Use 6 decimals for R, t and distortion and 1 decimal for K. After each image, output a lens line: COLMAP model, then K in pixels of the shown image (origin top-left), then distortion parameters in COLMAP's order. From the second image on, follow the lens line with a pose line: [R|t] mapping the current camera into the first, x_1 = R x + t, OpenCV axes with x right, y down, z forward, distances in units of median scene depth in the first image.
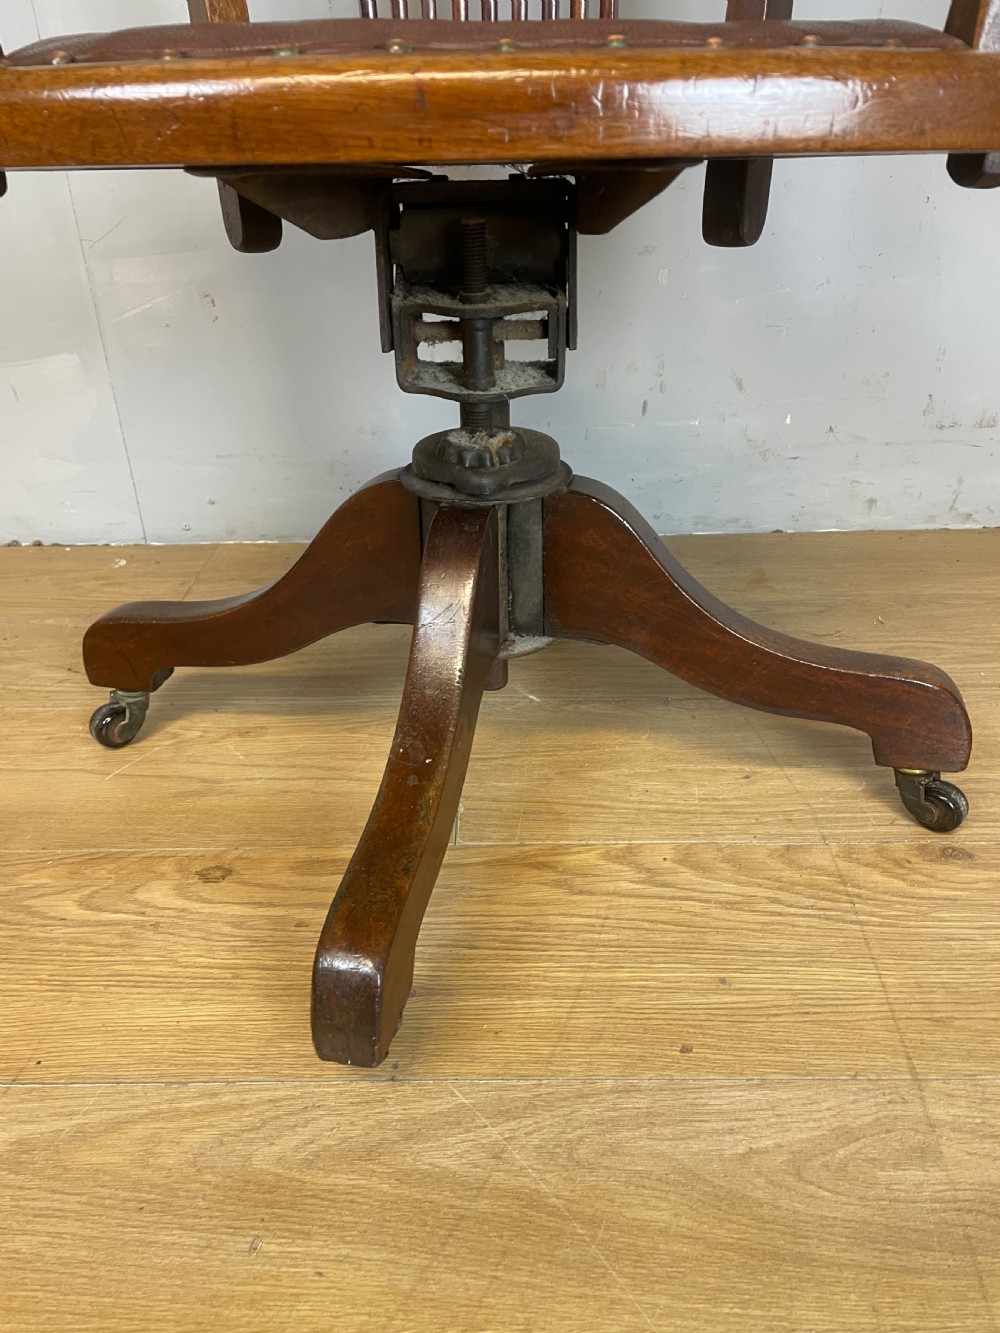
lens RADIAL K [[1019.7, 0, 490.0], [0, 1019.7, 678.4], [0, 0, 1]] dist [0.087900, -0.118182]
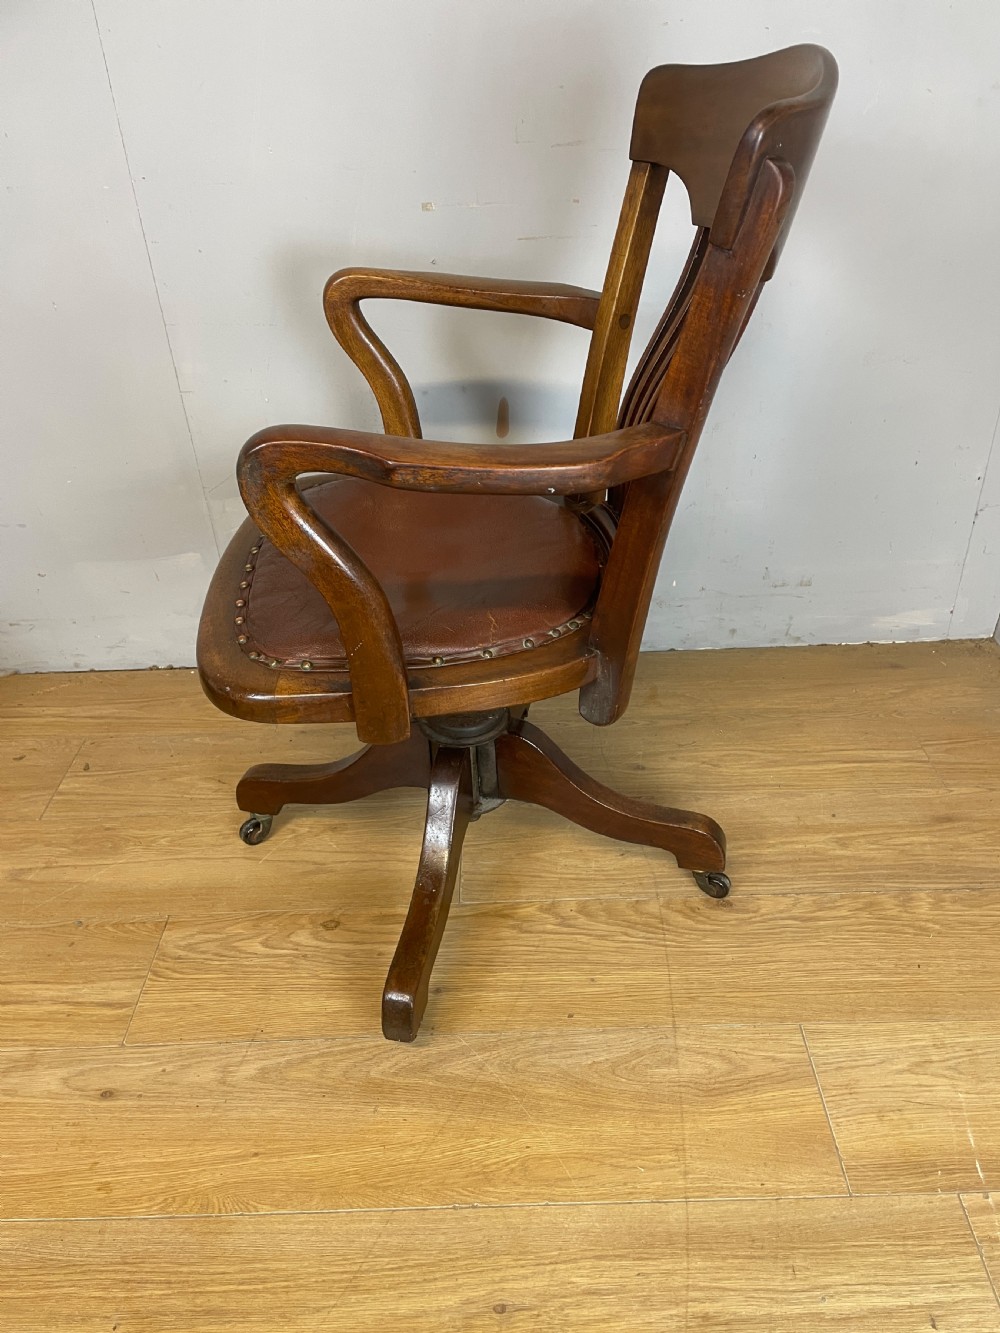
lens RADIAL K [[1019.7, 0, 513.7], [0, 1019.7, 679.8], [0, 0, 1]] dist [0.087900, -0.118182]
pose [[0.999600, -0.023404, 0.015887, 0.046758], [0.021923, 0.995906, 0.087696, -0.422210], [-0.017874, -0.087312, 0.996021, -0.851817]]
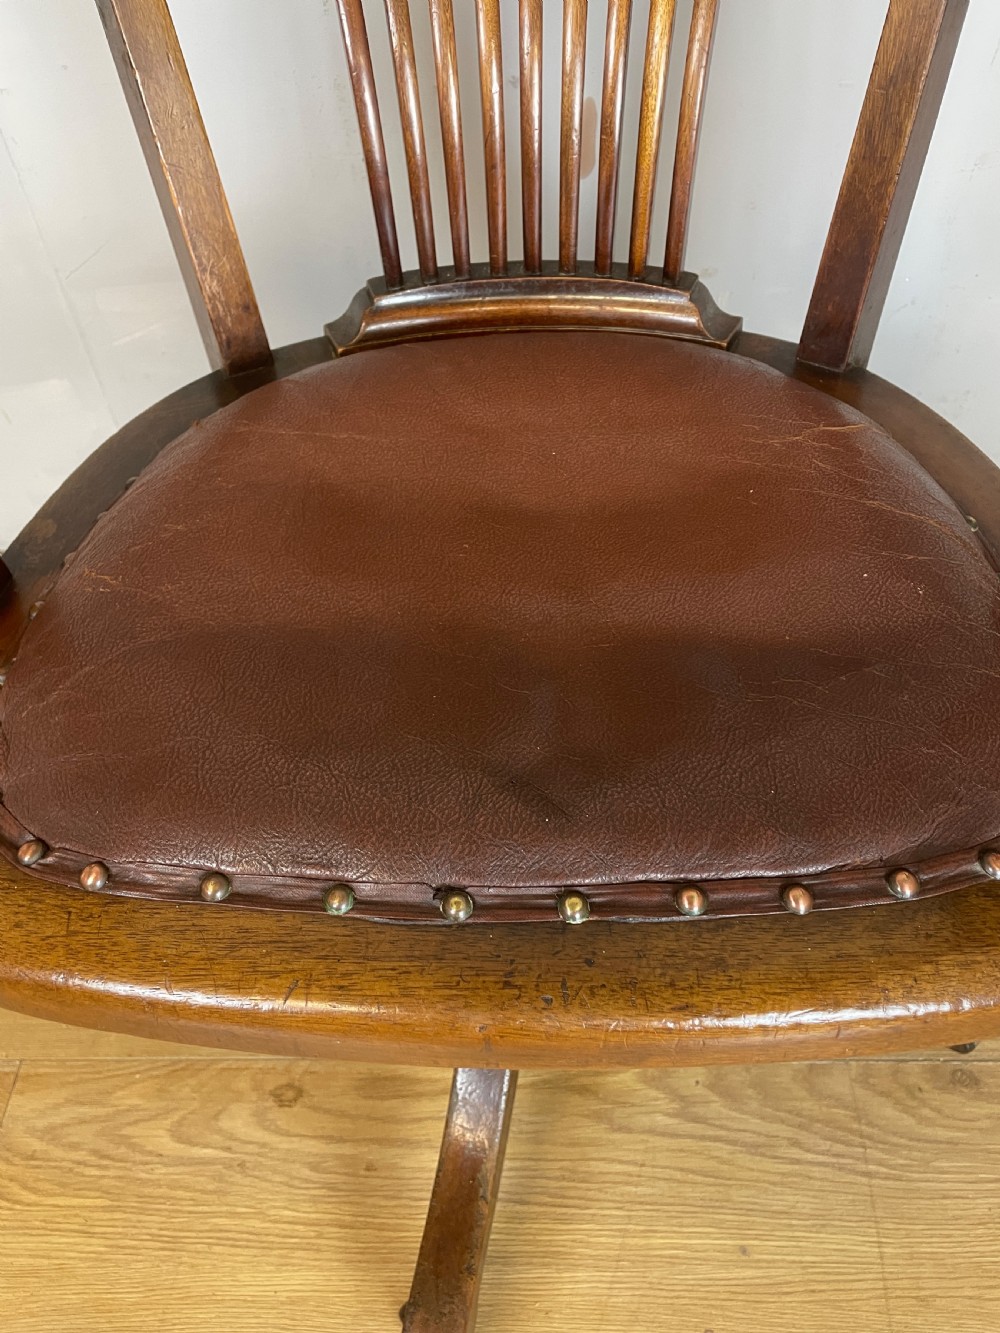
lens RADIAL K [[1019.7, 0, 497.4], [0, 1019.7, 668.7], [0, 0, 1]] dist [0.087900, -0.118182]
pose [[0.999818, -0.010732, -0.015799, -0.020242], [0.015404, 0.942126, 0.334906, -0.628469], [0.011290, -0.335088, 0.942119, 0.112445]]
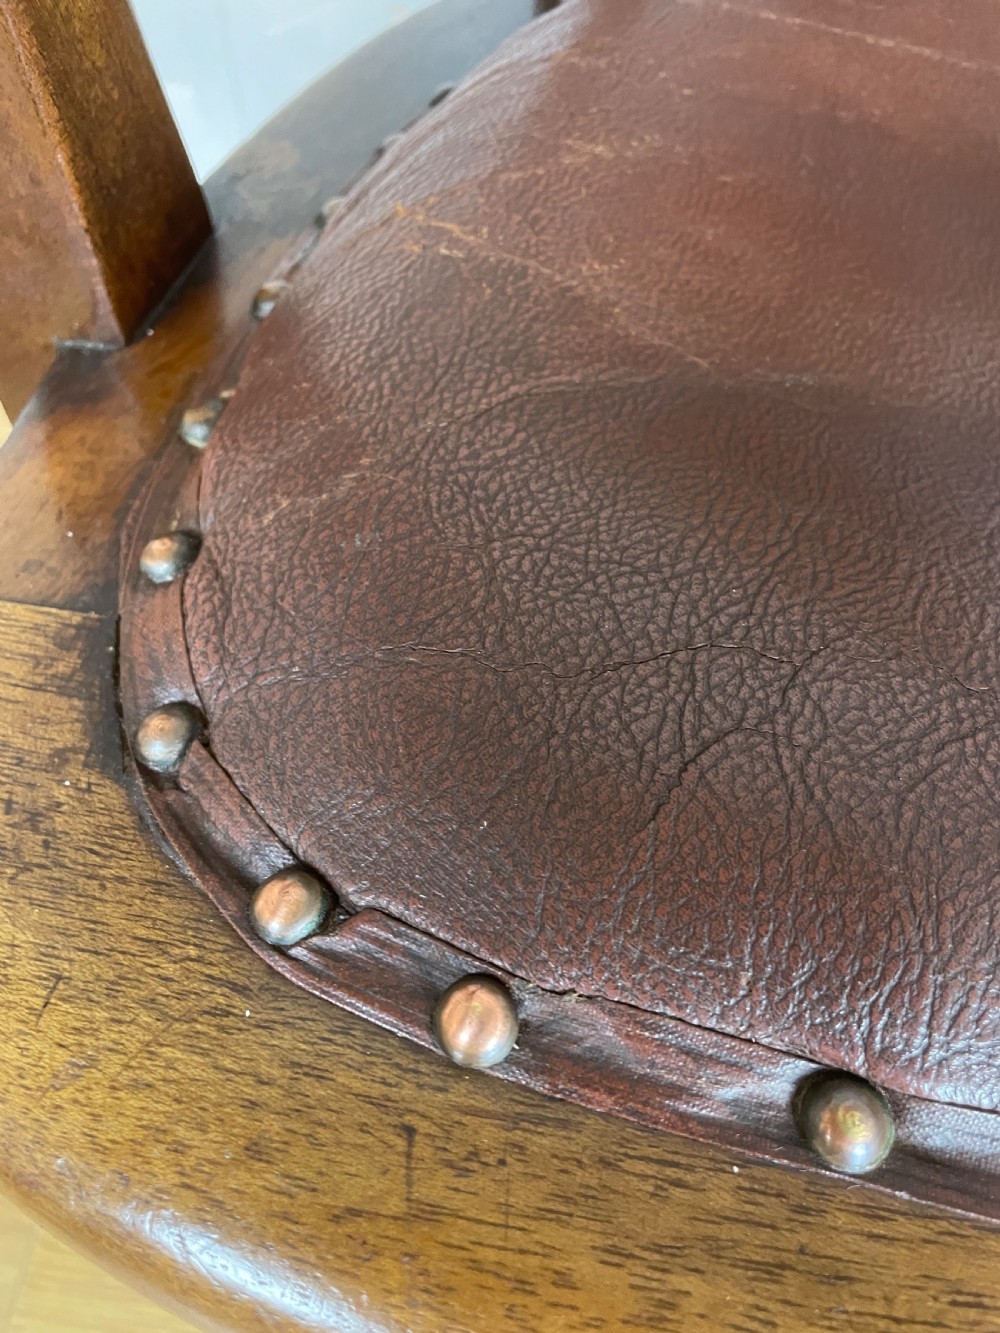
lens RADIAL K [[1054.5, 0, 510.4], [0, 1054.5, 669.1], [0, 0, 1]] dist [0.027191, -0.032508]
pose [[0.989712, 0.131320, -0.056793, -0.233938], [-0.093604, 0.894512, 0.437135, -0.485265], [0.108207, -0.427322, 0.897601, 0.444227]]
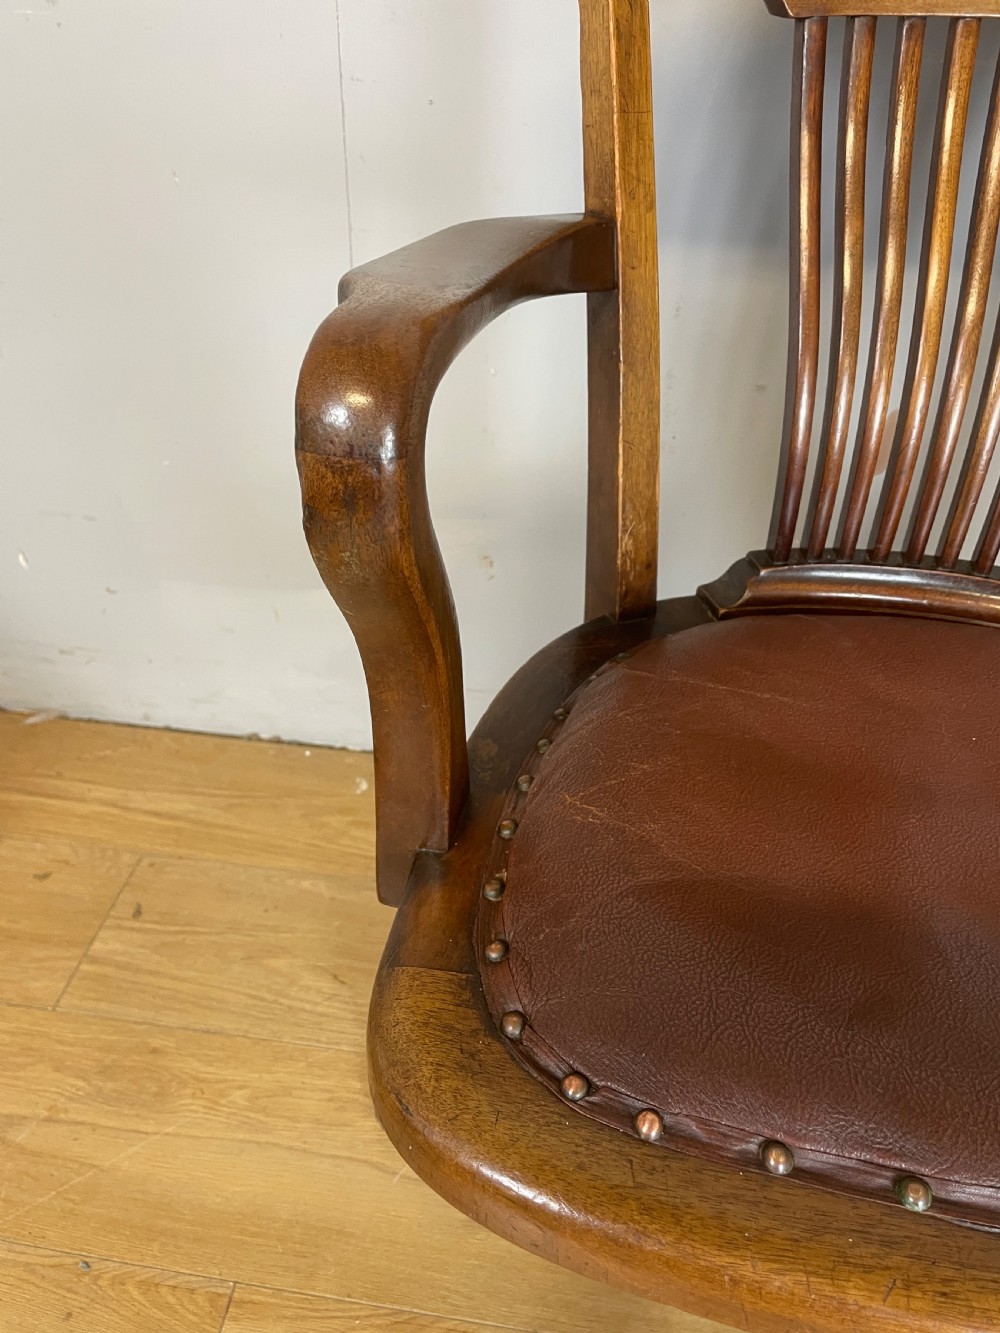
lens RADIAL K [[1019.7, 0, 487.3], [0, 1019.7, 675.1], [0, 0, 1]] dist [0.087900, -0.118182]
pose [[0.990789, 0.114220, -0.072736, -0.312661], [-0.103601, 0.985277, 0.136000, -0.640374], [0.087199, -0.127212, 0.988035, 0.078838]]
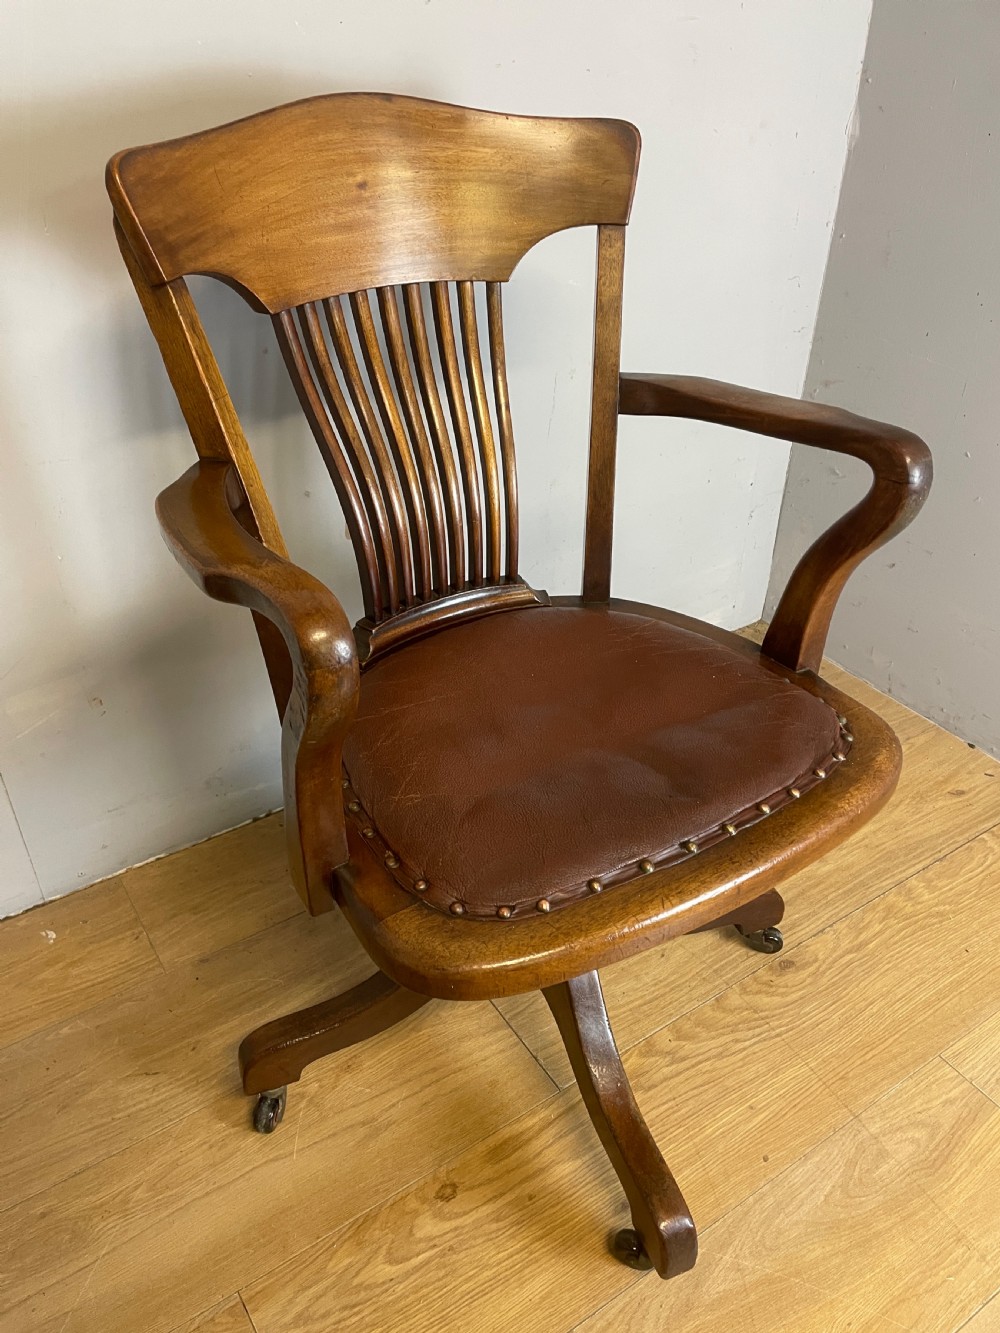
lens RADIAL K [[1019.7, 0, 493.3], [0, 1019.7, 667.3], [0, 0, 1]] dist [0.087900, -0.118182]
pose [[0.824491, -0.288654, 0.486716, -0.741784], [0.244446, 0.957402, 0.153713, -0.768982], [-0.510353, -0.007760, 0.859930, -0.319225]]
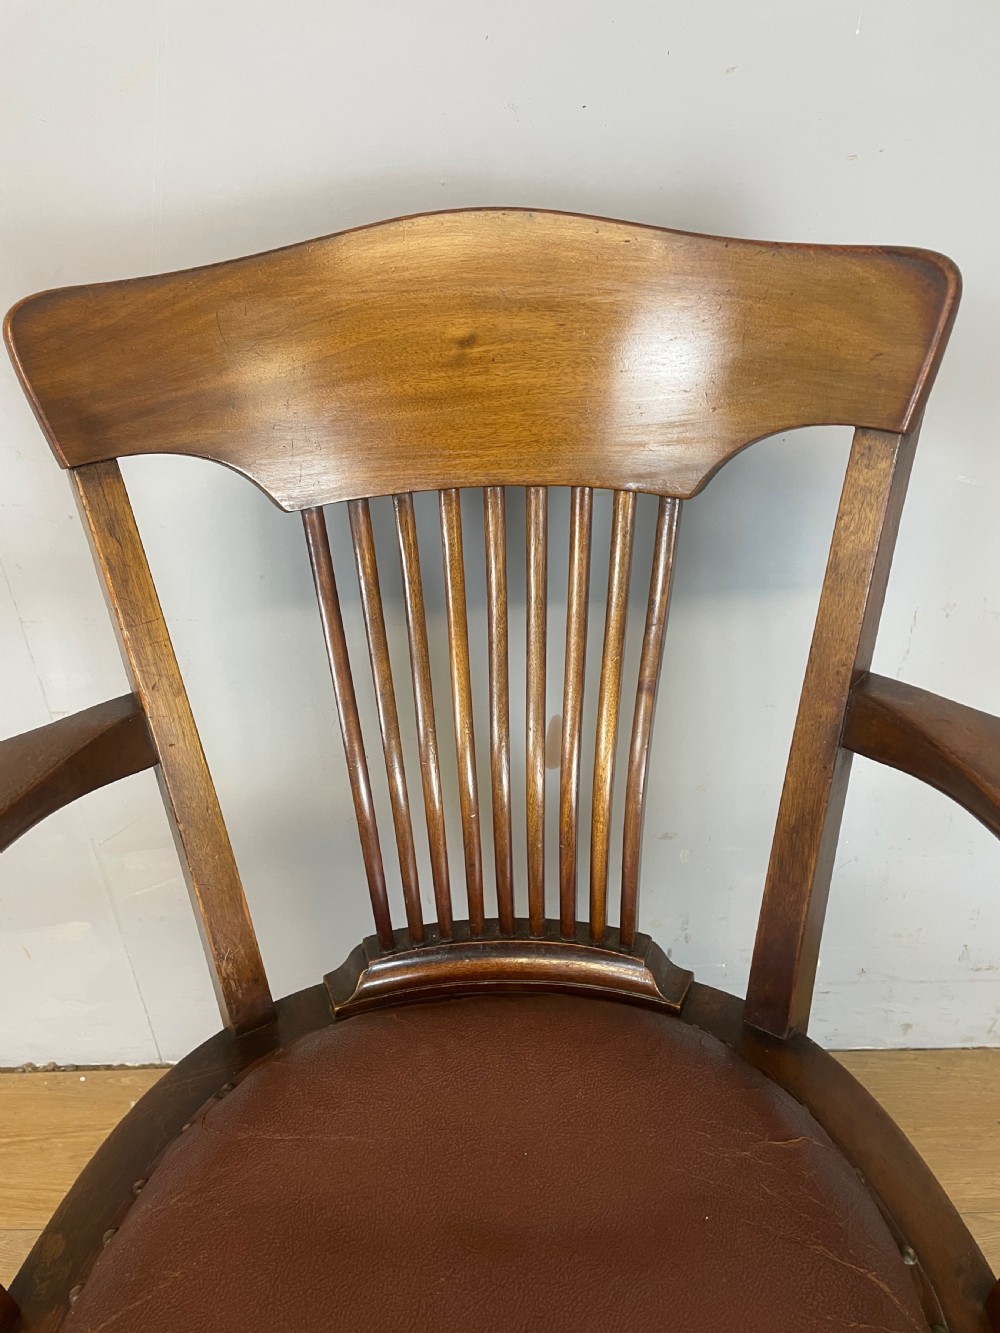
lens RADIAL K [[1019.7, 0, 490.6], [0, 1019.7, 665.4], [0, 0, 1]] dist [0.087900, -0.118182]
pose [[0.999555, -0.024978, -0.016287, 0.007349], [0.025123, 0.999646, 0.008764, -0.936458], [0.016062, -0.009169, 0.999829, 0.047529]]
